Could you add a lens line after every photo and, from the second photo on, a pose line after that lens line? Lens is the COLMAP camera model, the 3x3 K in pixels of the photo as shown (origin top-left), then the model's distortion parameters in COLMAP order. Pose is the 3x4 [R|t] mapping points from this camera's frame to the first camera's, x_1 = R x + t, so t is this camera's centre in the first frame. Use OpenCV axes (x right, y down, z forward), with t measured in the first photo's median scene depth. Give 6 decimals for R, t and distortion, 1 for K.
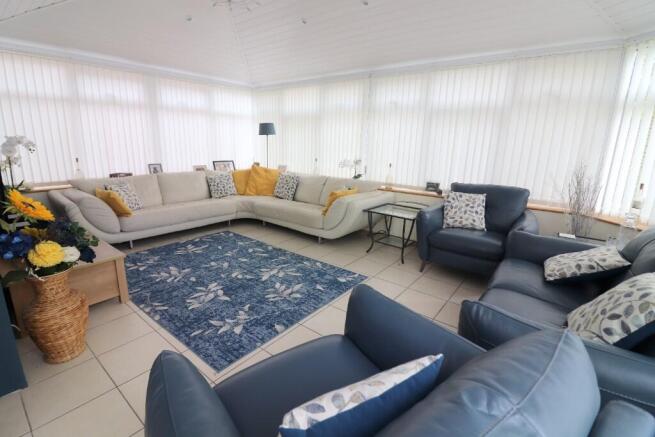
lens RADIAL K [[313.6, 0, 314.1], [0, 313.6, 214.1], [0, 0, 1]] dist [-0.000301, -0.000888]
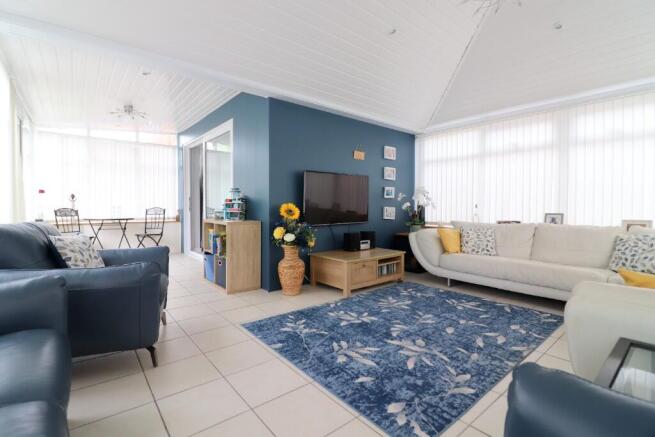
lens RADIAL K [[313.6, 0, 327.5], [0, 313.6, 215.8], [0, 0, 1]] dist [-0.000301, -0.000888]
pose [[-0.216444, 0.004545, -0.976285, 0.577443], [-0.230830, 0.971399, 0.055697, -0.091672], [0.948615, 0.237411, -0.209204, 0.881606]]
